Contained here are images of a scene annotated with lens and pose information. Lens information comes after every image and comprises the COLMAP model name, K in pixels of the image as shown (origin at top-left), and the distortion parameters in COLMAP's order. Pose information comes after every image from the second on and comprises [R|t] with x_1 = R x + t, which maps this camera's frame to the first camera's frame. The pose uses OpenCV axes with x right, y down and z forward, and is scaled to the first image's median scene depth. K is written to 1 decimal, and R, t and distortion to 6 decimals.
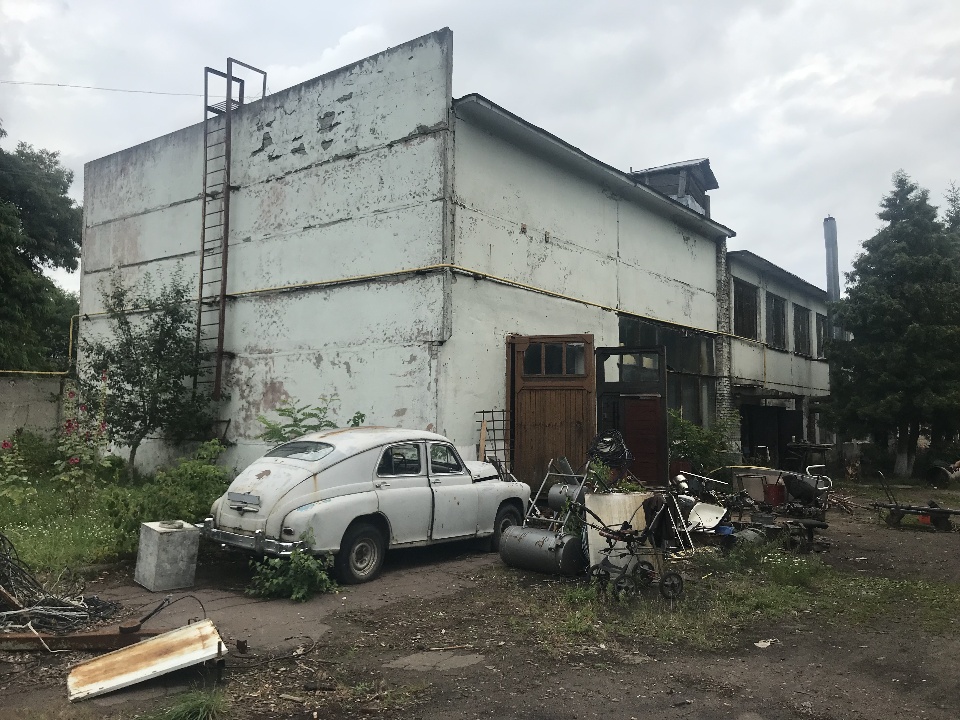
lens RADIAL K [[811.8, 0, 480.0], [0, 811.8, 360.0], [0, 0, 1]] dist [0.011682, 0.000770]
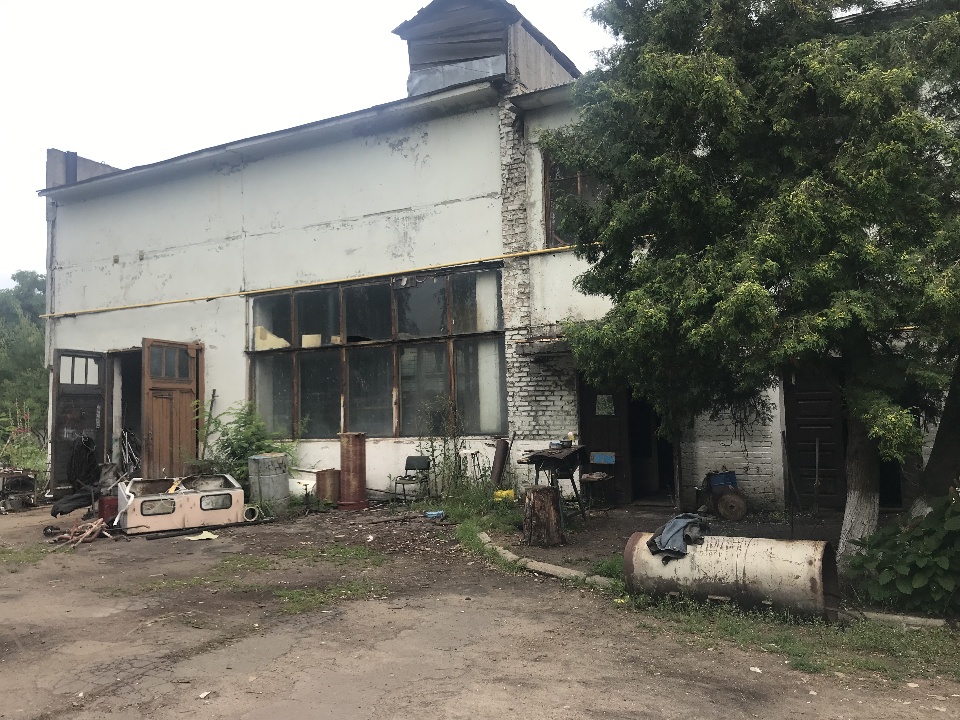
lens RADIAL K [[811.8, 0, 480.0], [0, 811.8, 360.0], [0, 0, 1]] dist [0.011682, 0.000770]
pose [[0.144913, -0.092410, -0.985120, 1.190018], [0.093655, 0.992440, -0.079320, 0.117777], [0.985002, -0.080767, 0.152472, 1.233739]]
